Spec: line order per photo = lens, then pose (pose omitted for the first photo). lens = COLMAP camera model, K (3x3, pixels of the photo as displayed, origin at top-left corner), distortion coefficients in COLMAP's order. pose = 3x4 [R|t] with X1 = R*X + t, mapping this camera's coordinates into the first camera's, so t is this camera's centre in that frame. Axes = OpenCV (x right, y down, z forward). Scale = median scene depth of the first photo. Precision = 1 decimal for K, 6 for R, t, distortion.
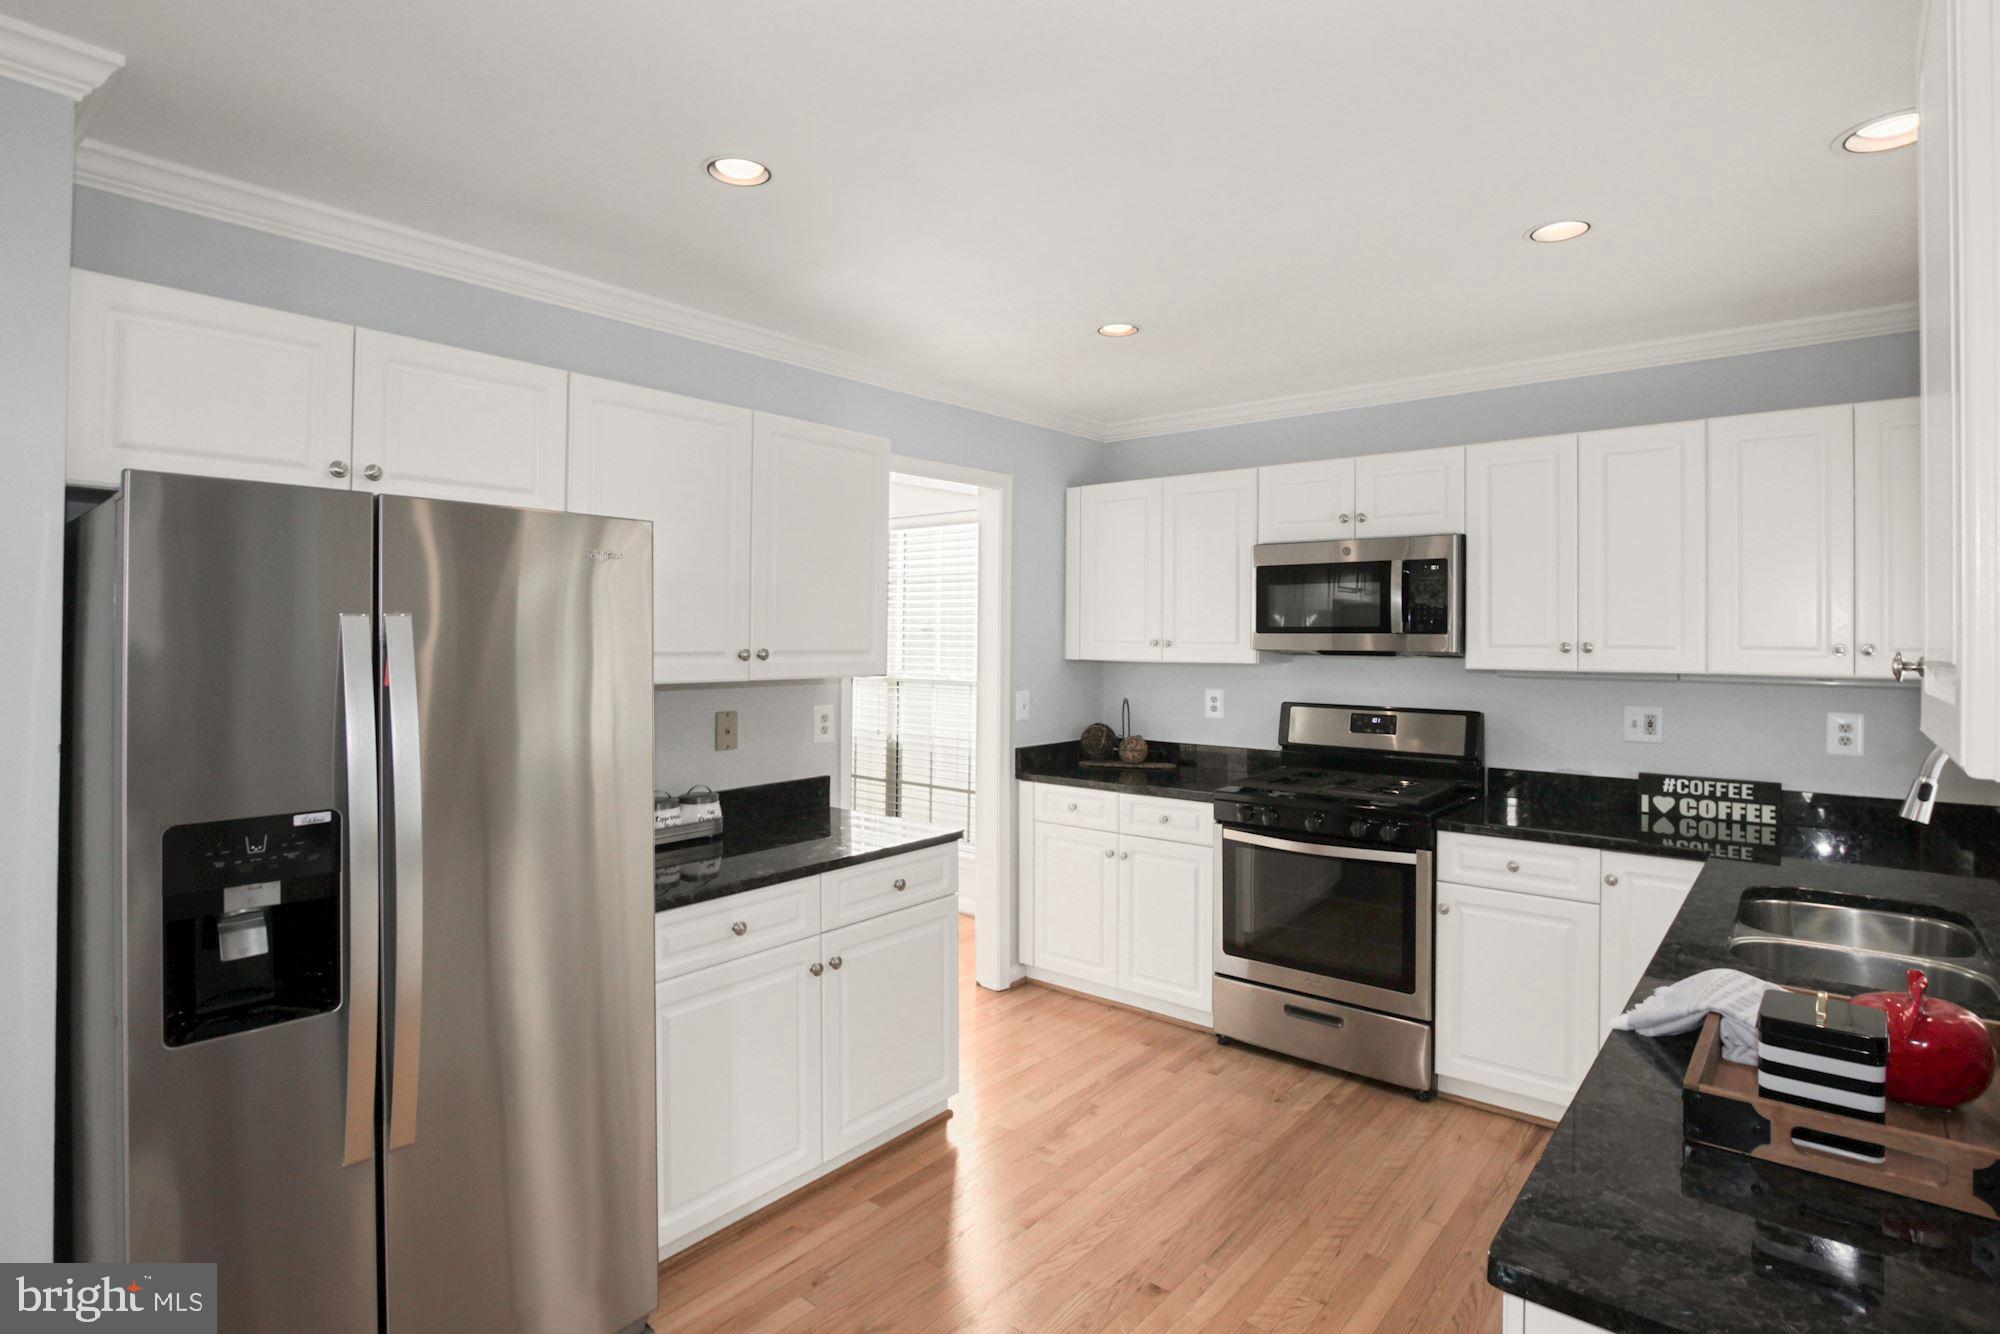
lens RADIAL K [[1004.2, 0, 1015.8], [0, 1004.2, 638.1], [0, 0, 1]] dist [-0.023488, 0.000713]
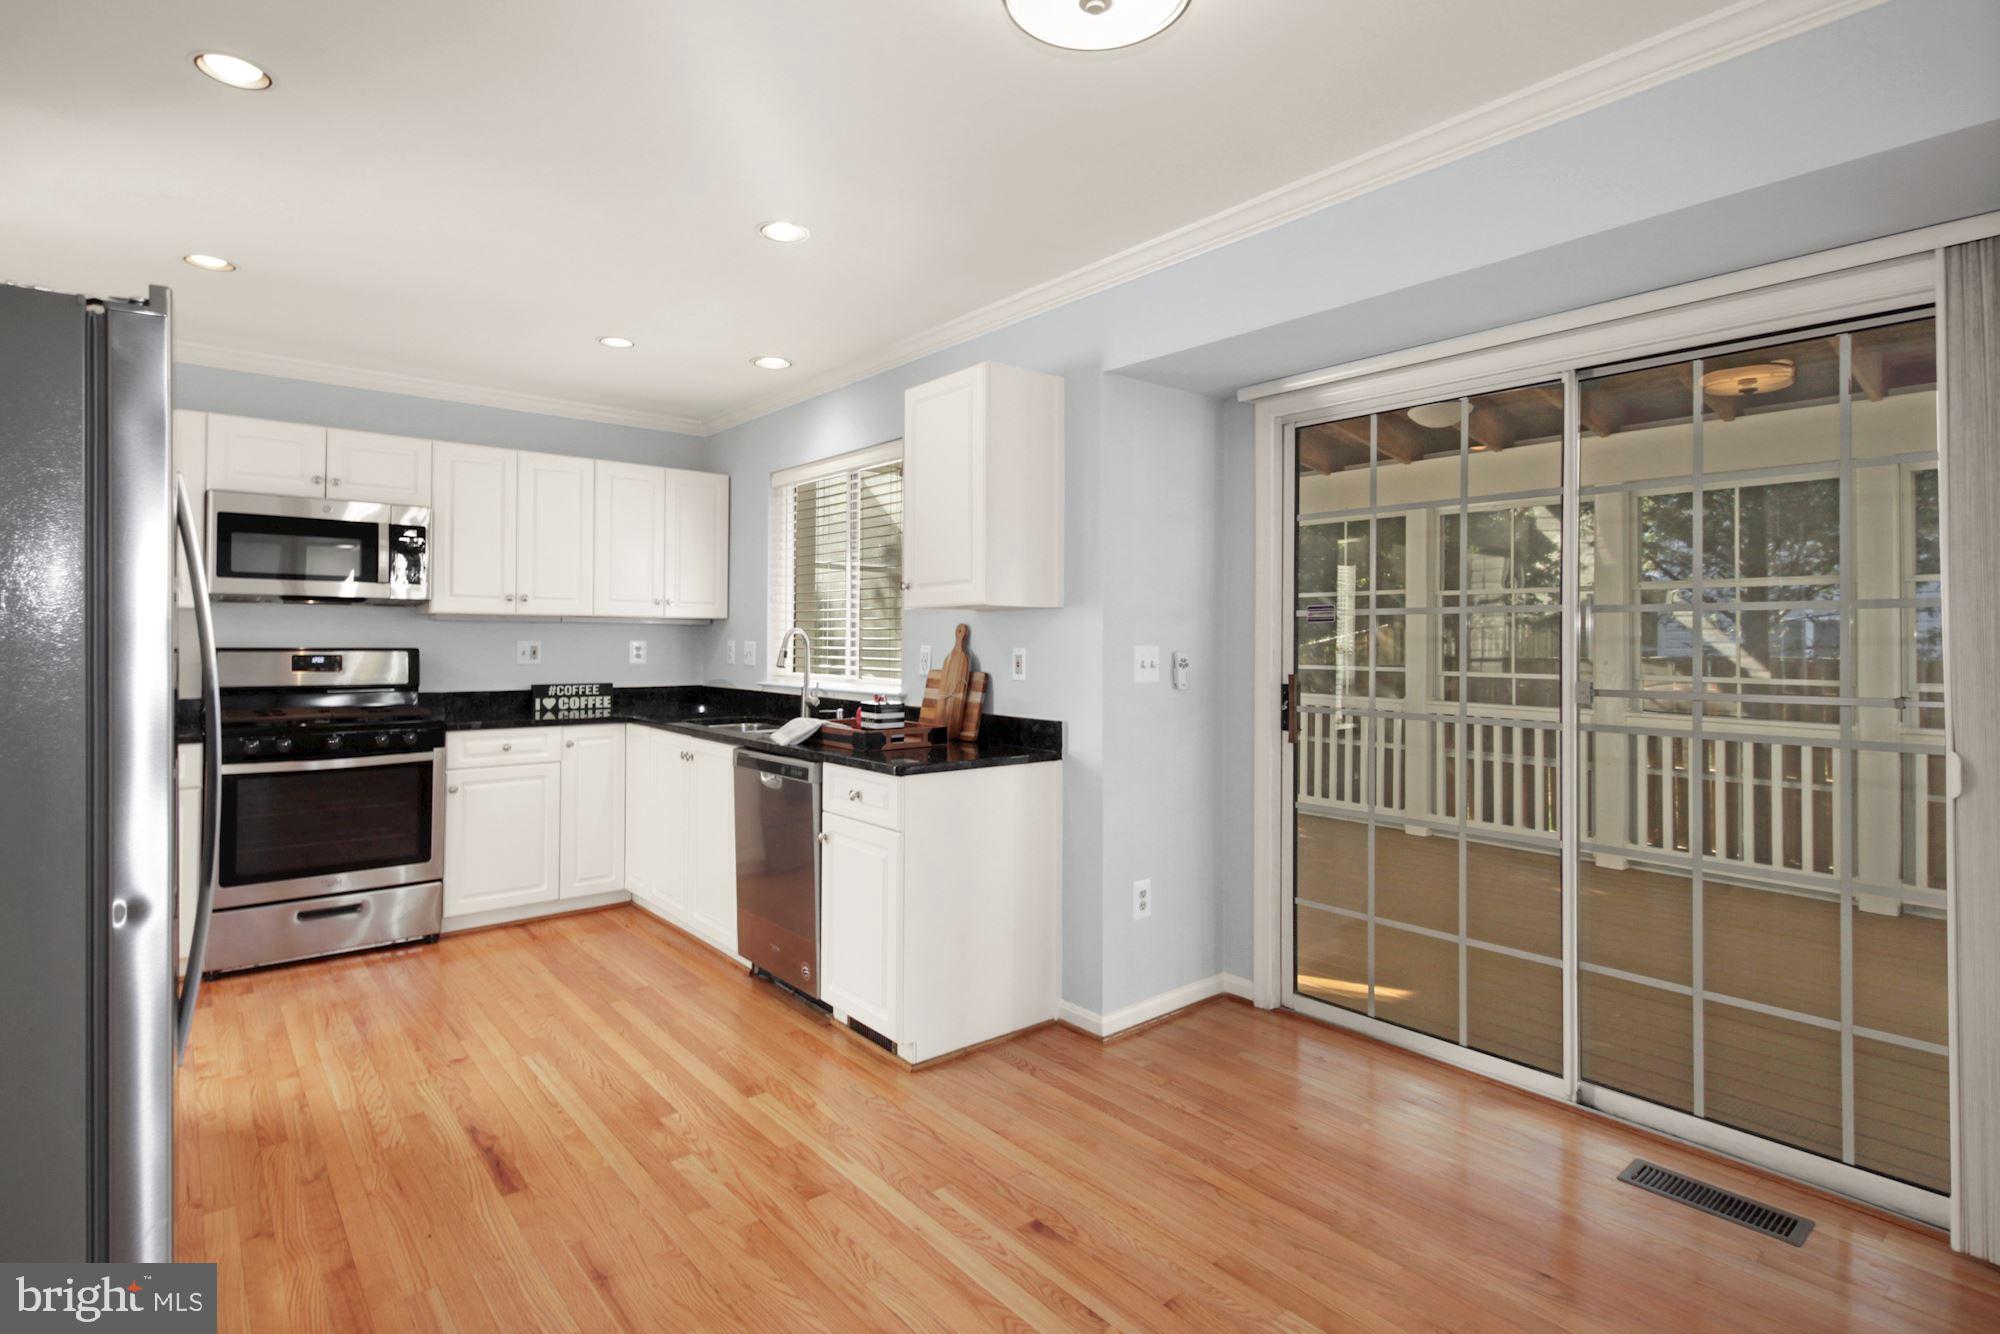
lens RADIAL K [[984.4, 0, 1000.9], [0, 984.4, 631.8], [0, 0, 1]] dist [0.001268, 0.000218]
pose [[0.185396, 0.007225, 0.982637, -0.705259], [-0.003219, 0.999972, -0.006745, 0.064964], [-0.982659, -0.001913, 0.185415, 0.036038]]
